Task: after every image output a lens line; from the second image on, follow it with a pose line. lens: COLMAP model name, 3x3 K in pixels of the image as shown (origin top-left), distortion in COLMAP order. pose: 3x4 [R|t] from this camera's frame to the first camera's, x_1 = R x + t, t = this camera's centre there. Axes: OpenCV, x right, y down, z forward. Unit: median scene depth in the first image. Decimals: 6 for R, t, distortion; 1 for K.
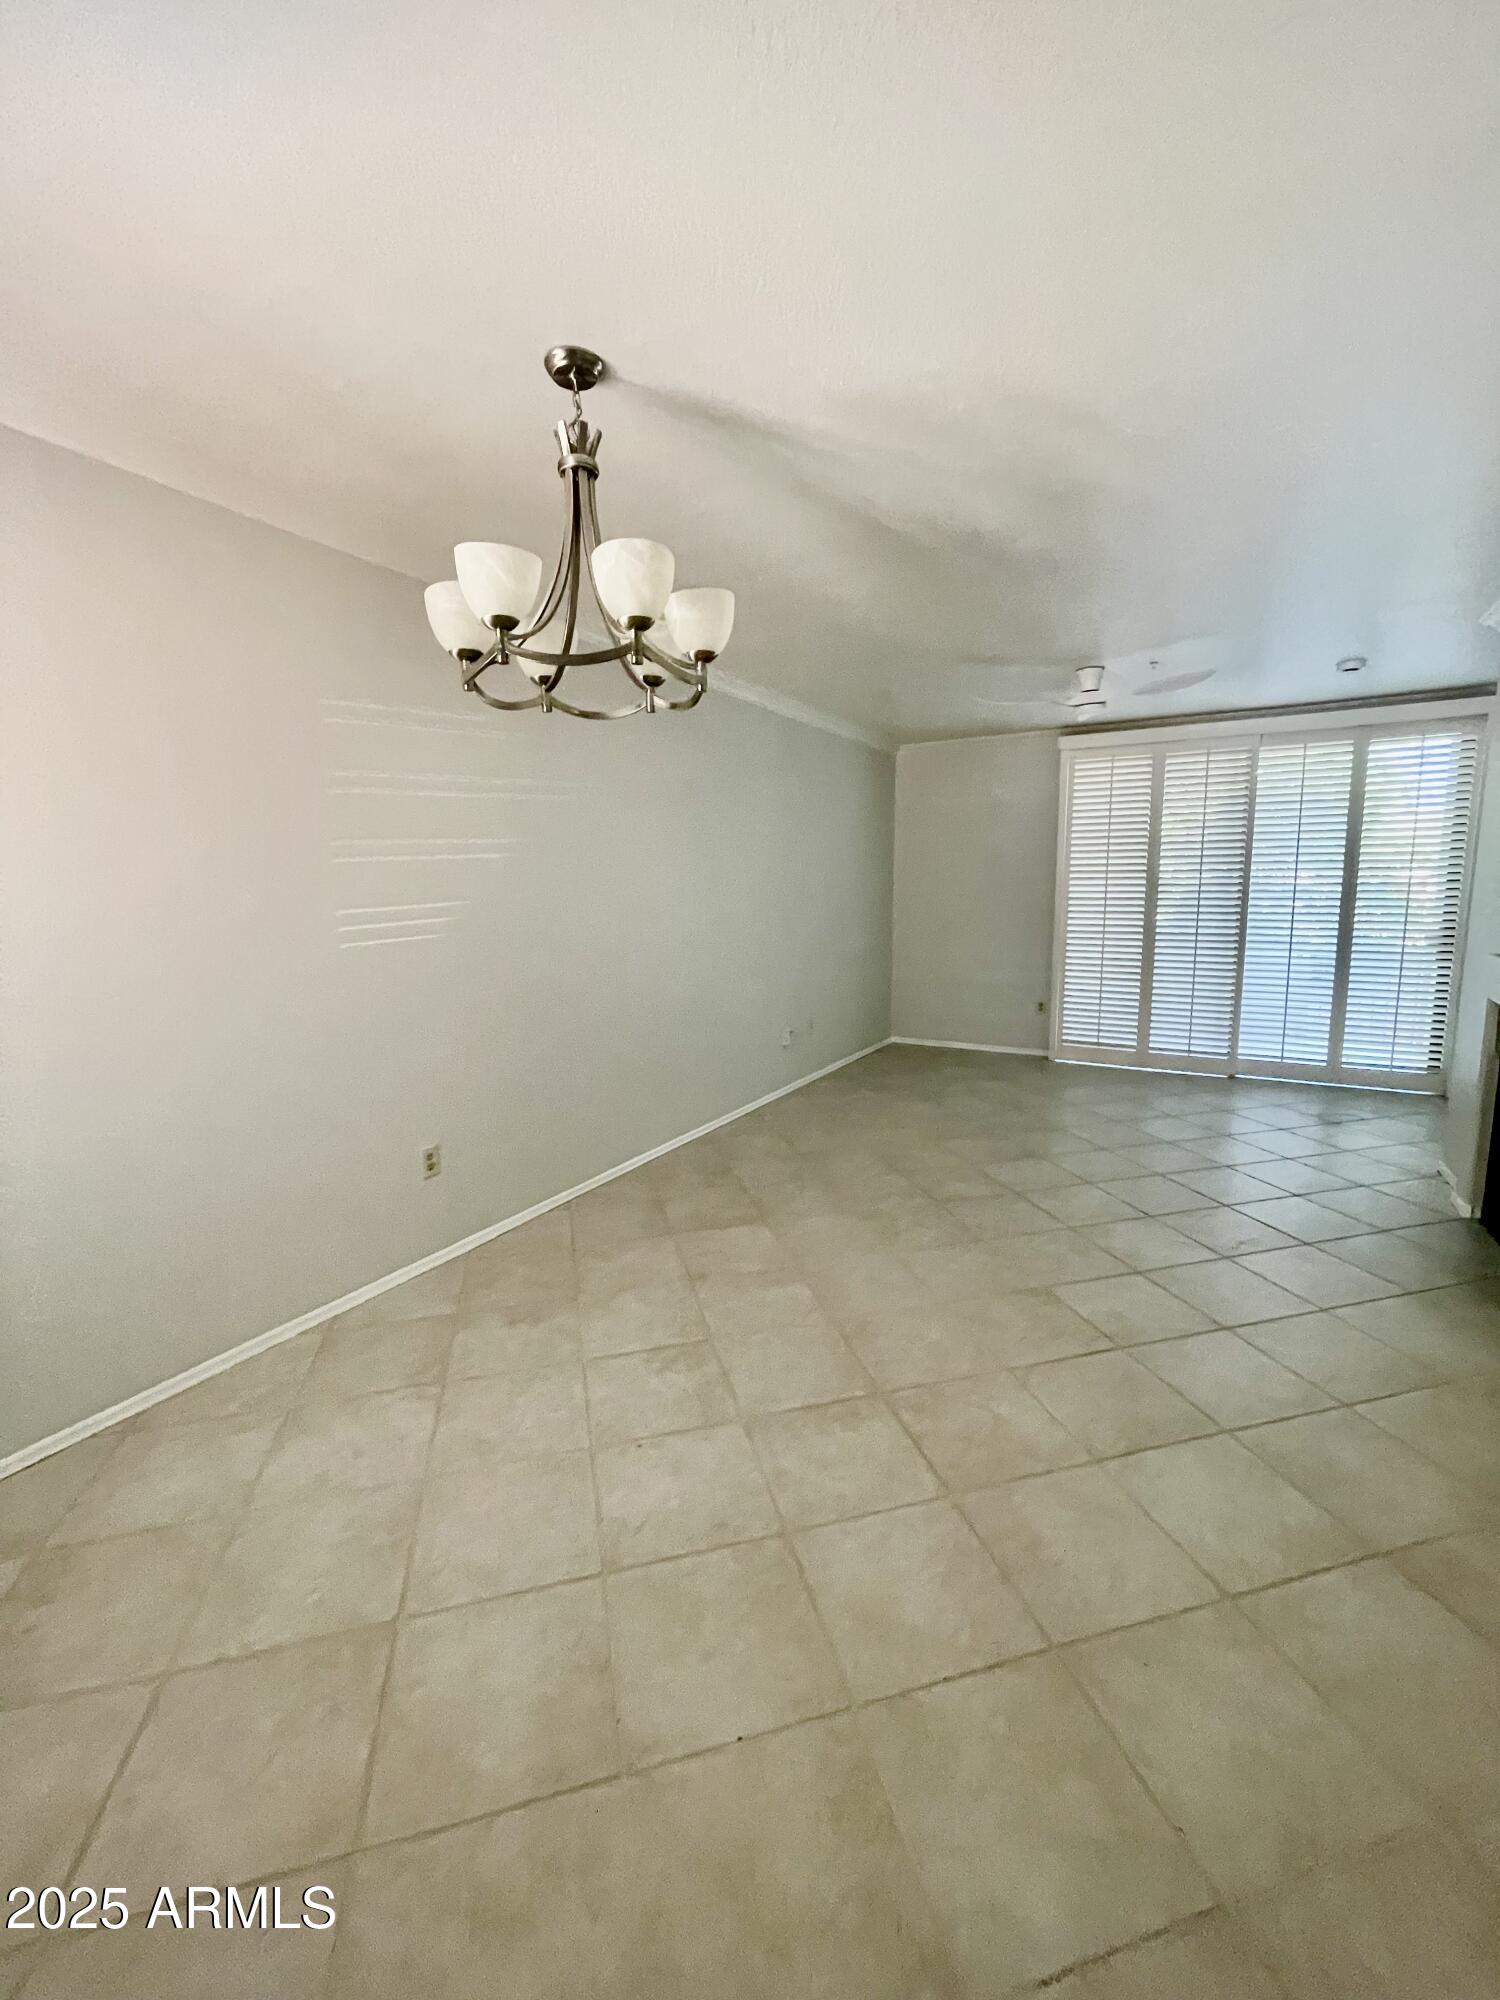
lens RADIAL K [[801.3, 0, 758.1], [0, 801.3, 992.2], [0, 0, 1]] dist [-0.004455, 0.000348]
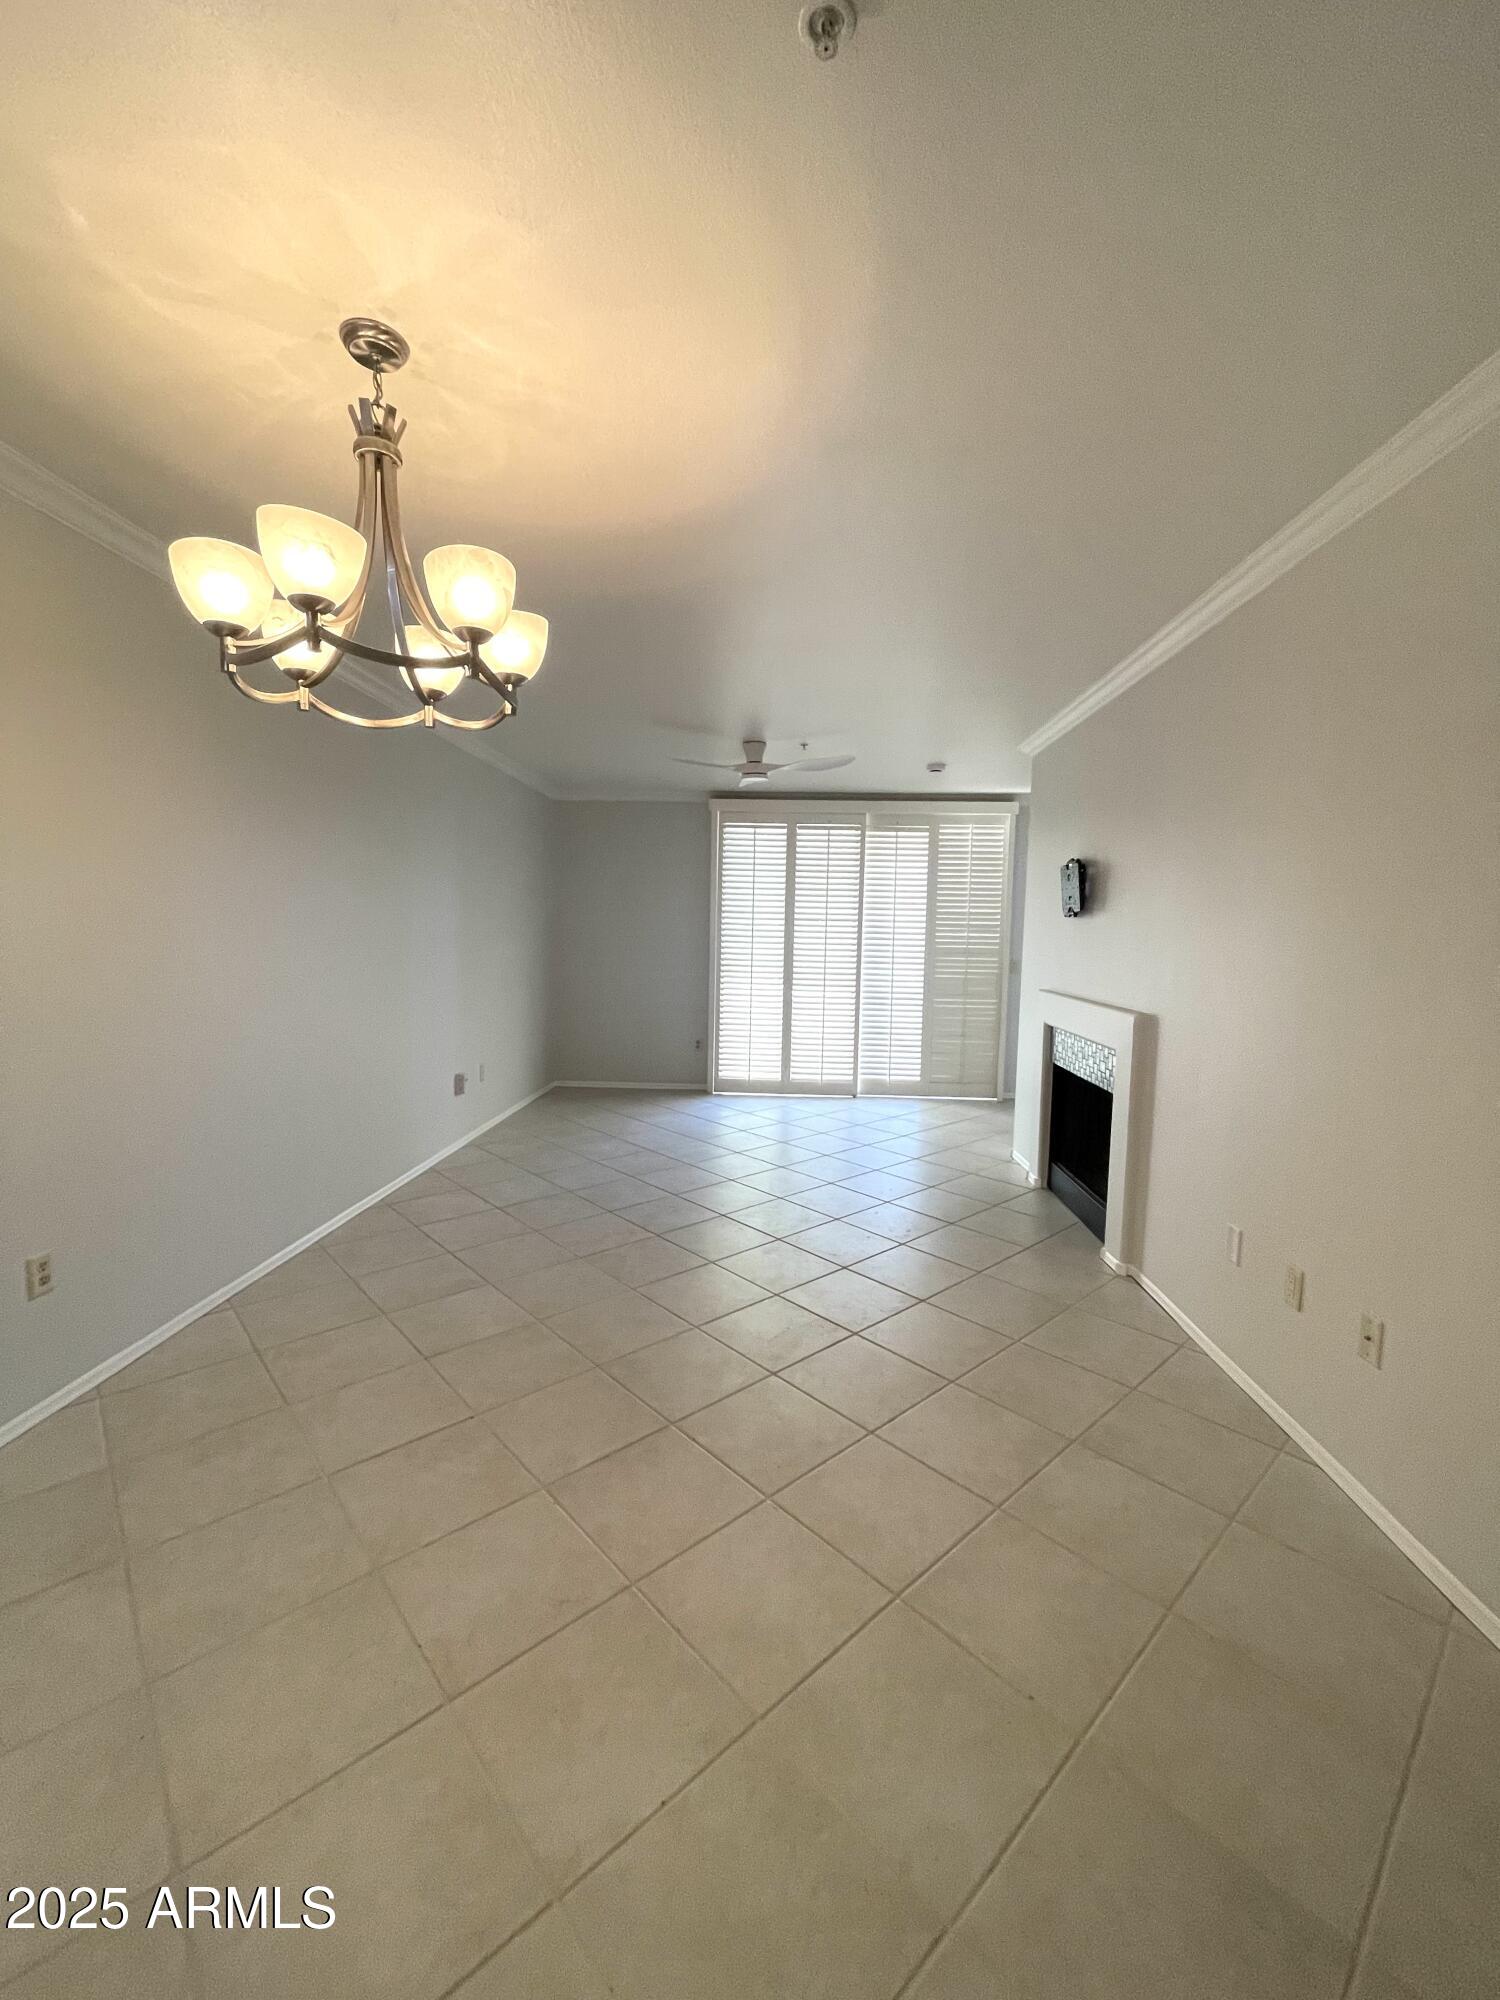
lens RADIAL K [[790.7, 0, 761.0], [0, 790.7, 997.7], [0, 0, 1]] dist [-0.013536, -0.000153]
pose [[0.885439, -0.009439, 0.464659, -0.106967], [0.031994, 0.998660, -0.040680, 0.003152], [-0.463653, 0.050886, 0.884555, 0.020682]]
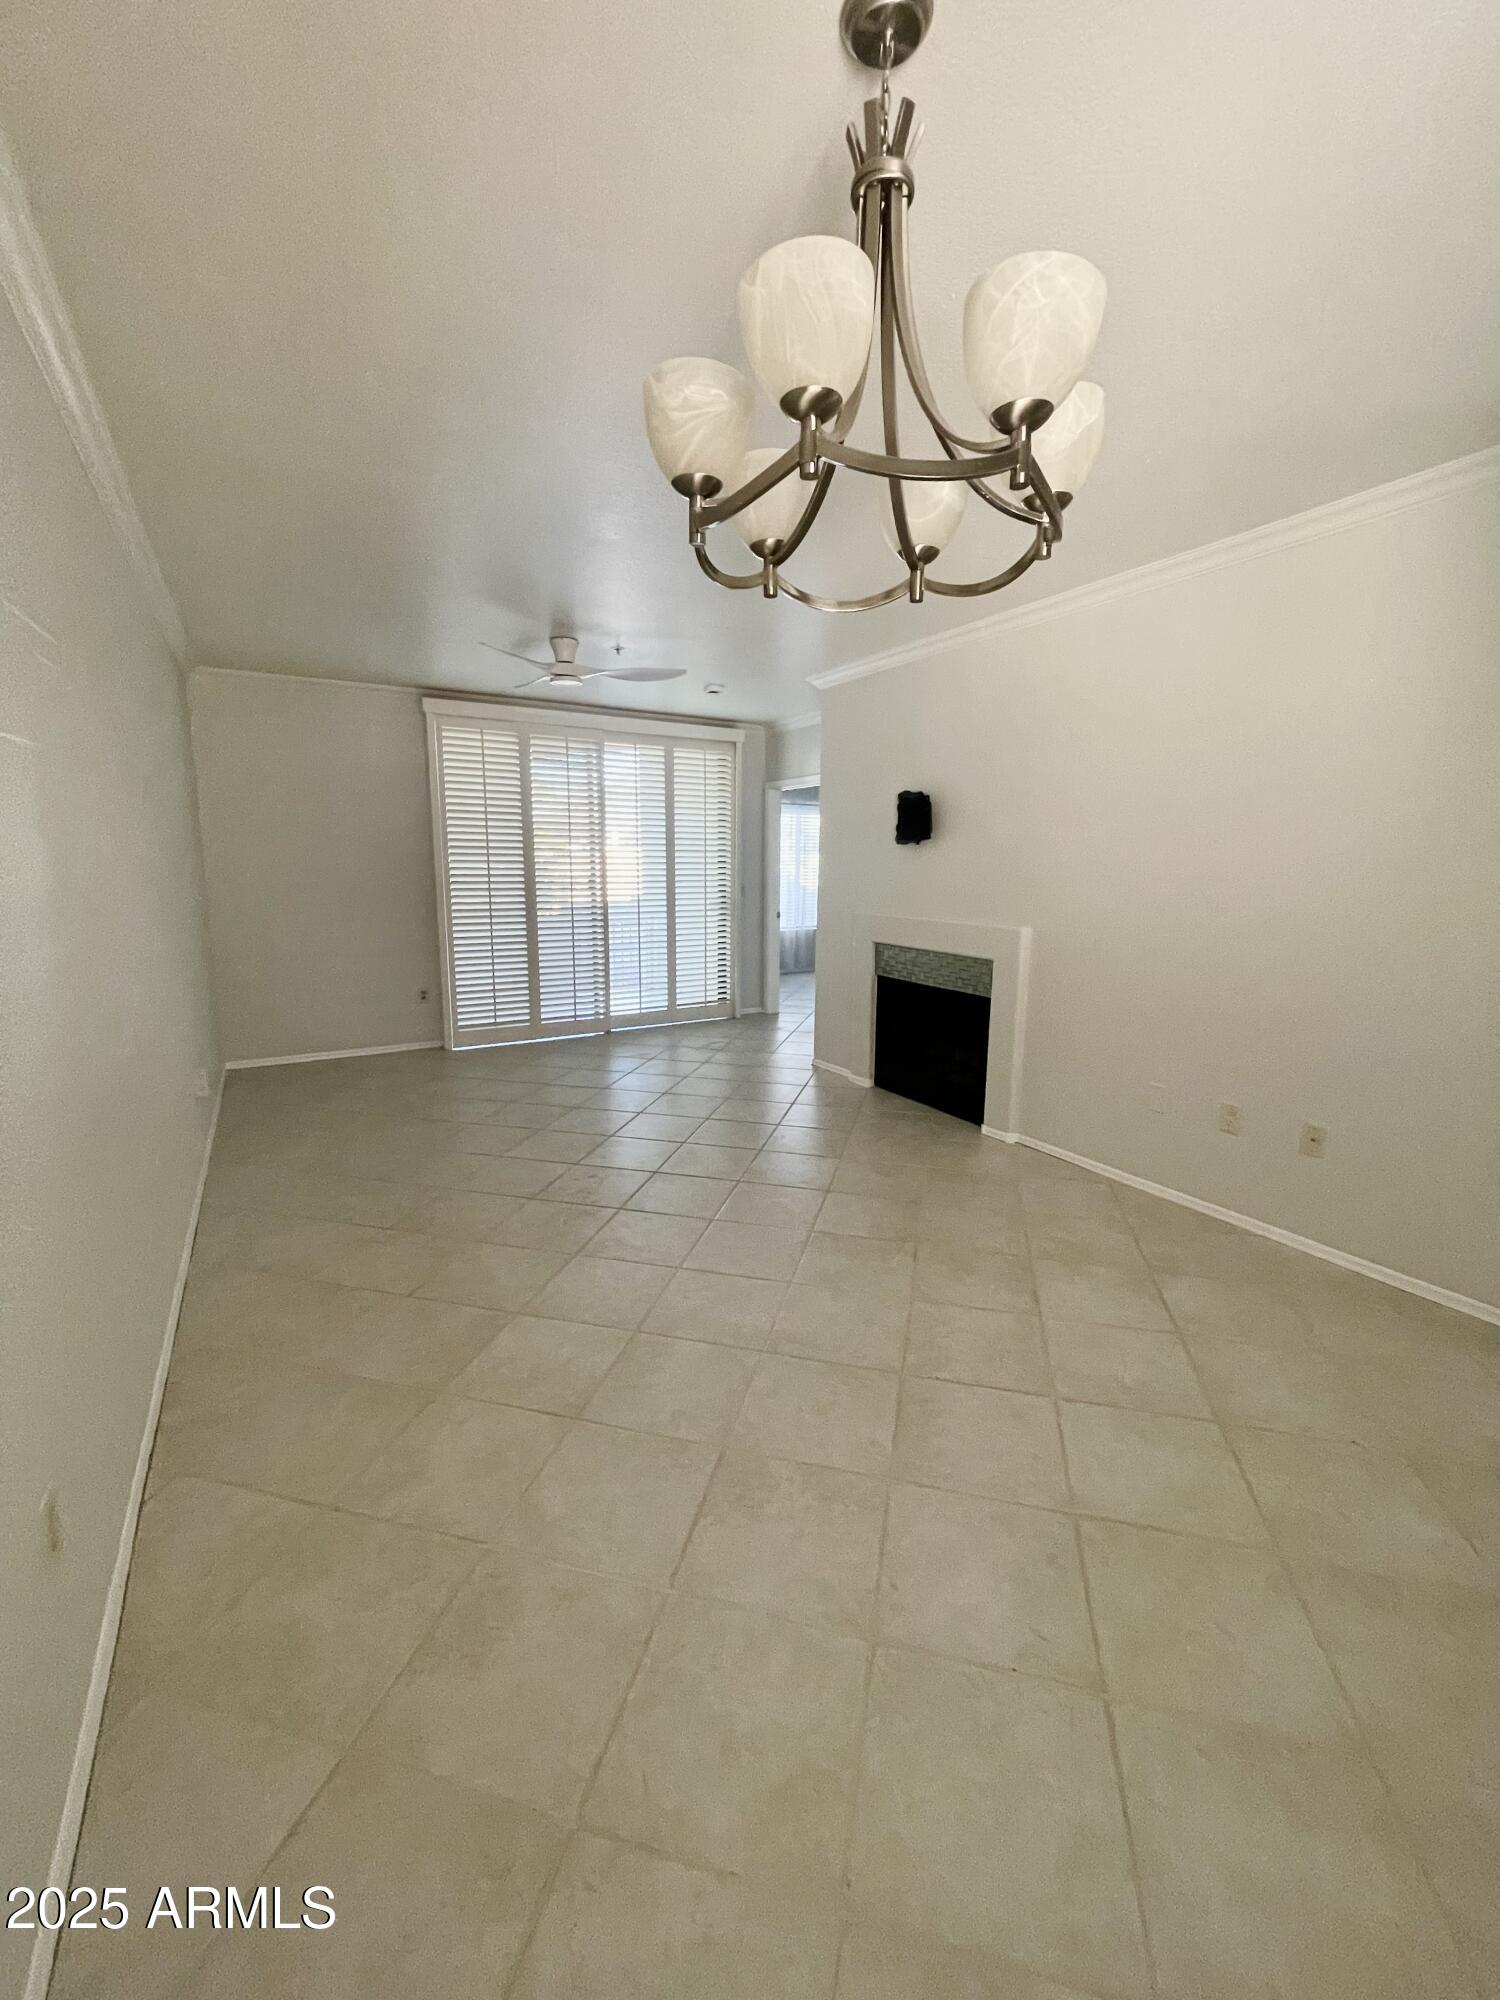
lens RADIAL K [[801.3, 0, 758.1], [0, 801.3, 992.2], [0, 0, 1]] dist [-0.004455, 0.000348]
pose [[0.493768, -0.126582, 0.860332, -0.383884], [0.104904, 0.990794, 0.085570, -0.036442], [-0.863243, 0.048000, 0.502501, 0.337881]]
